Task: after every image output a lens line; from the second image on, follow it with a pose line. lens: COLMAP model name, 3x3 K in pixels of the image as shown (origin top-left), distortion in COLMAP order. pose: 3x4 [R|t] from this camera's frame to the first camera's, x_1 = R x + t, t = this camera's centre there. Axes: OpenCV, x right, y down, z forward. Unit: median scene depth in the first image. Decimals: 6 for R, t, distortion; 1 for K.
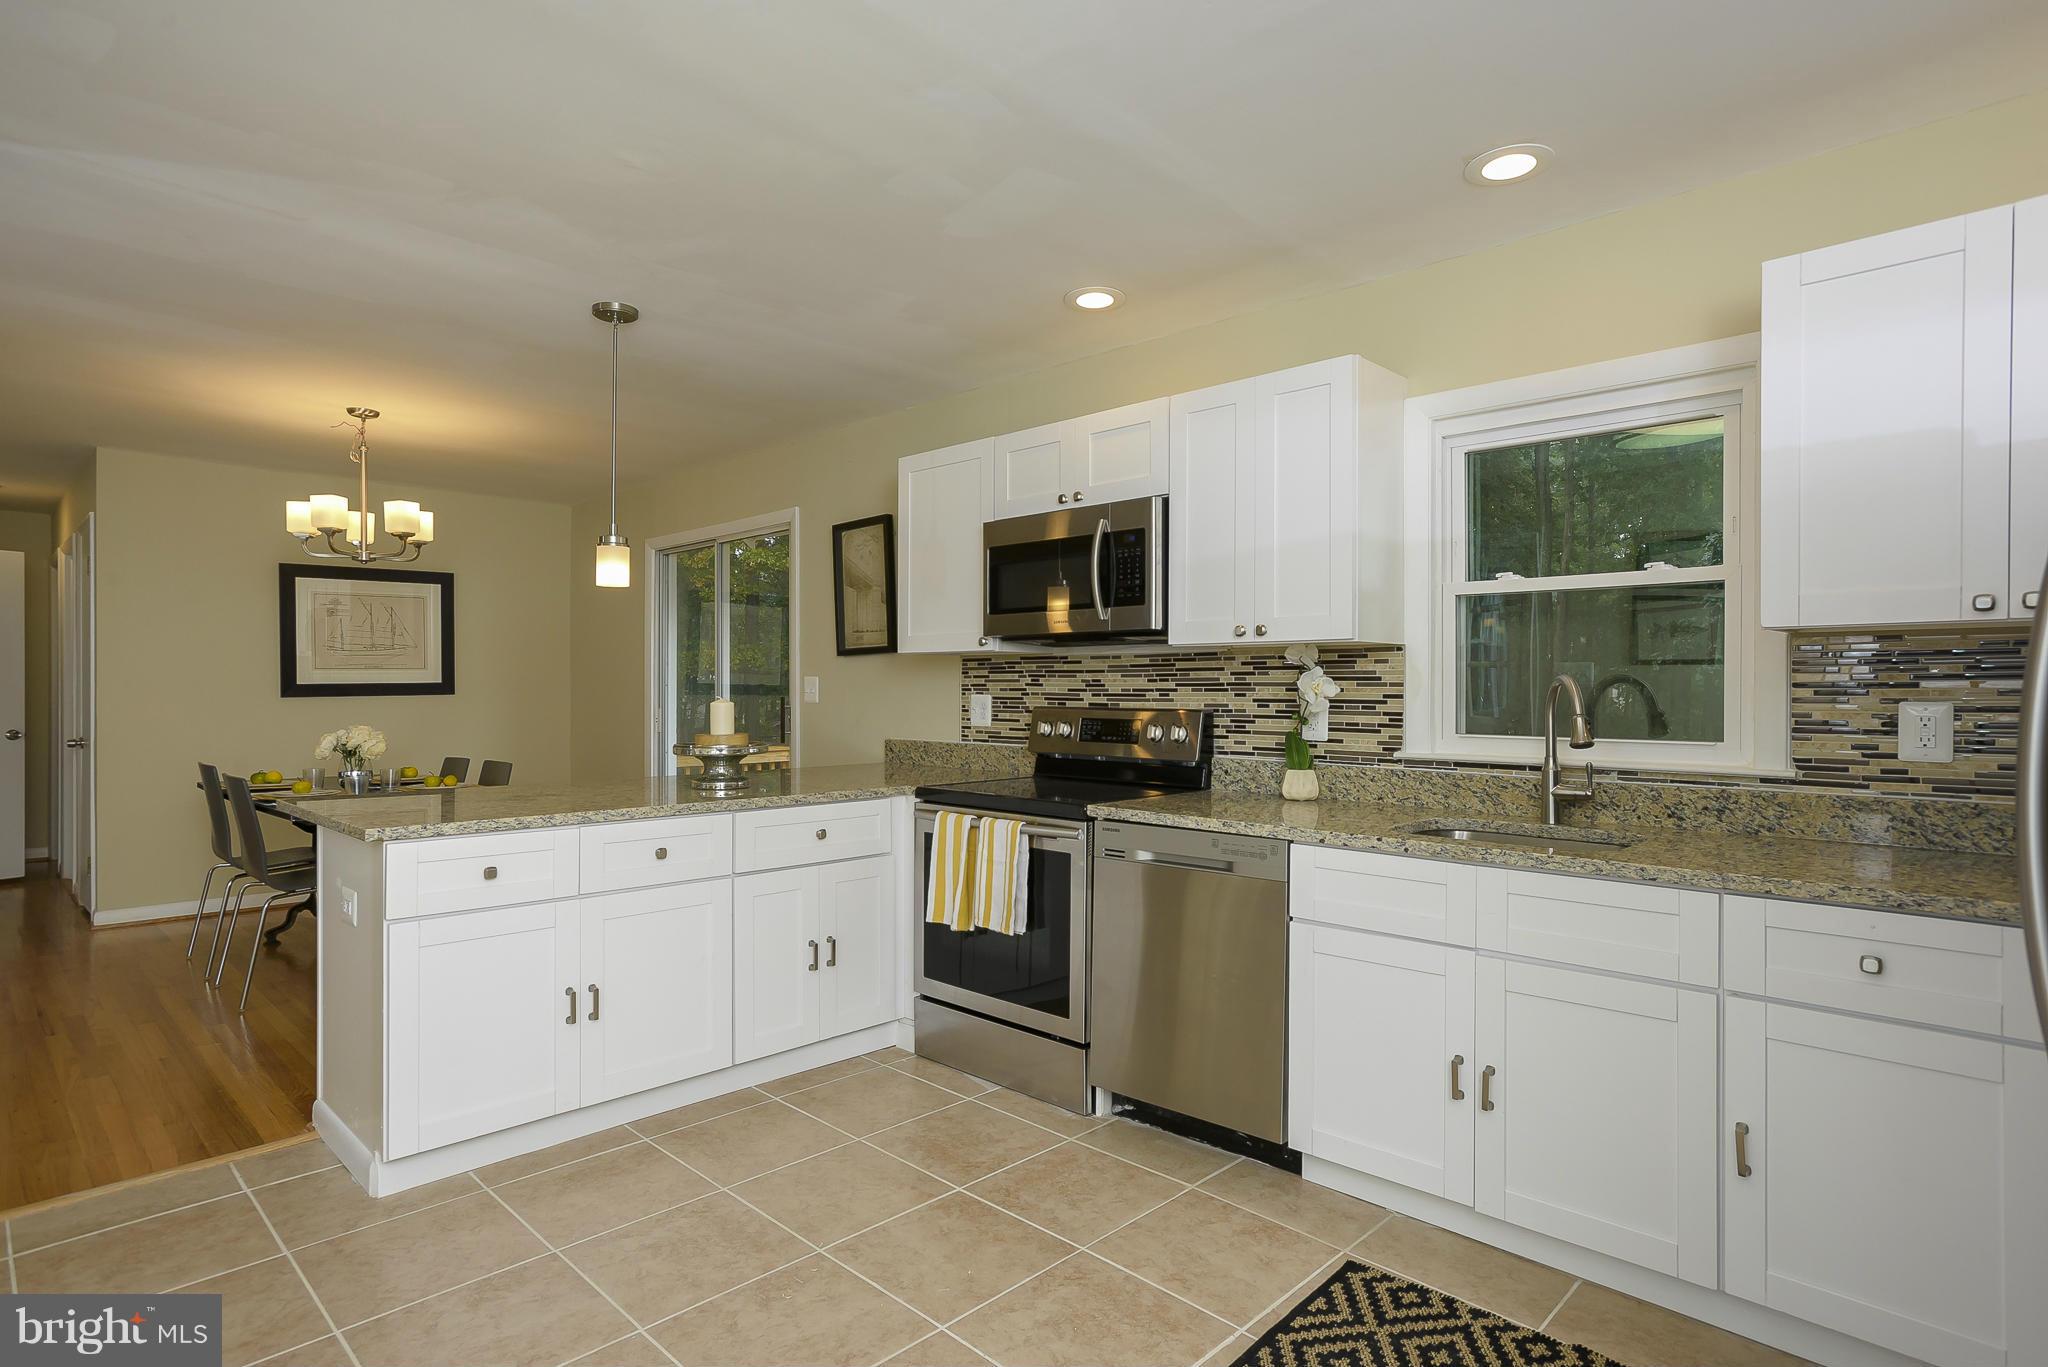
lens RADIAL K [[1097.8, 0, 1039.4], [0, 1097.8, 679.5], [0, 0, 1]] dist [0.001236, 0.003678]
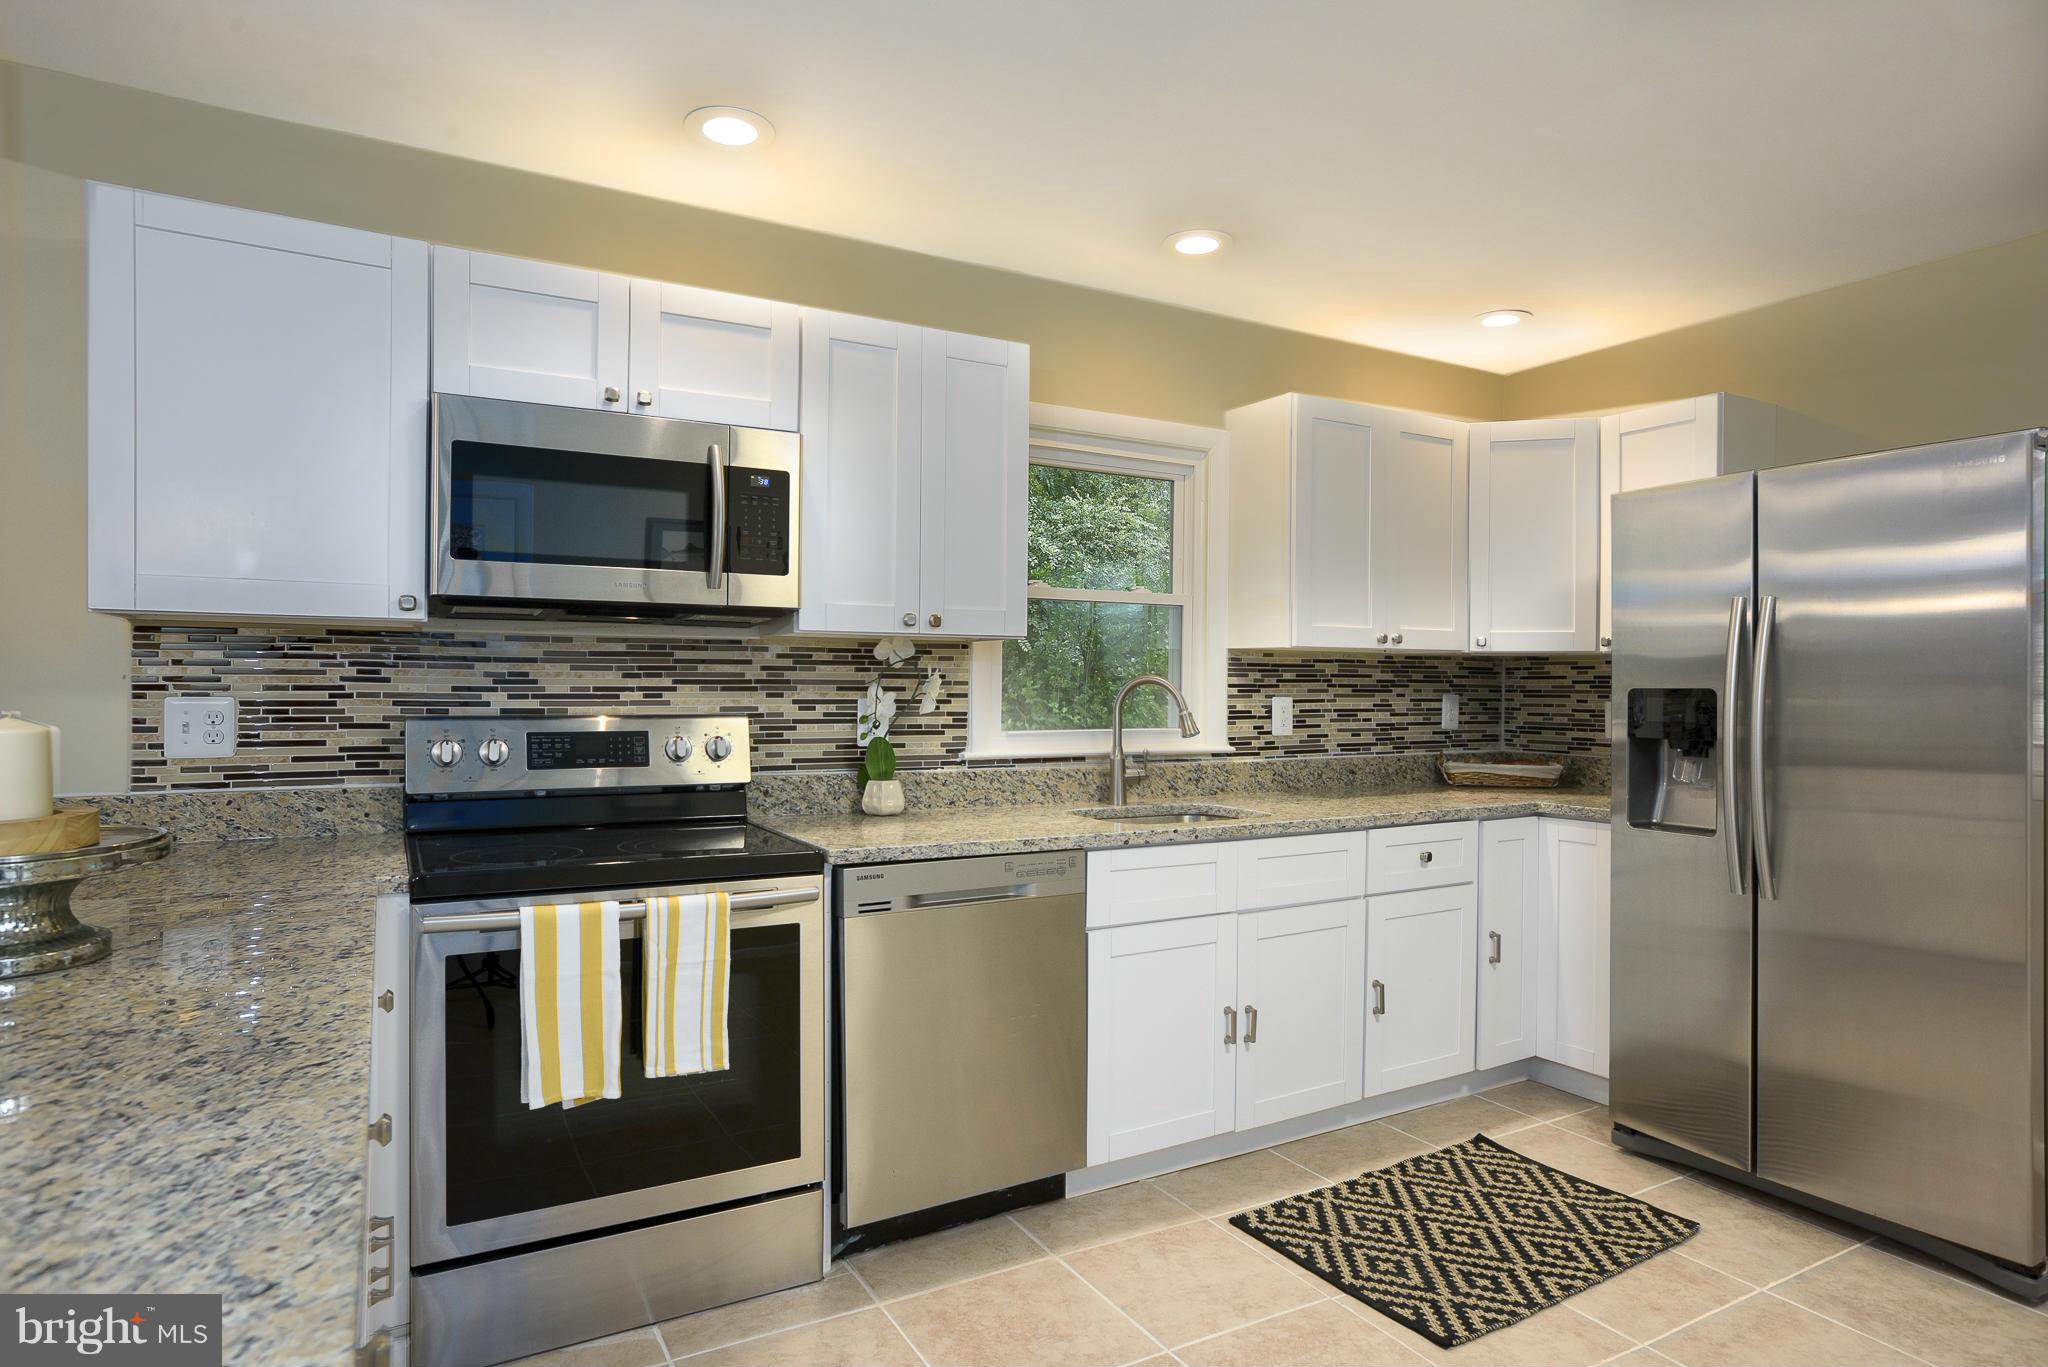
lens RADIAL K [[1189.5, 0, 1023.2], [0, 1189.5, 693.1], [0, 0, 1]] dist [-0.009368, 0.009270]
pose [[0.272641, -0.006641, 0.962093, -0.649859], [-0.012748, 0.999863, 0.010514, 0.001317], [-0.962031, -0.015131, 0.272519, 0.642738]]
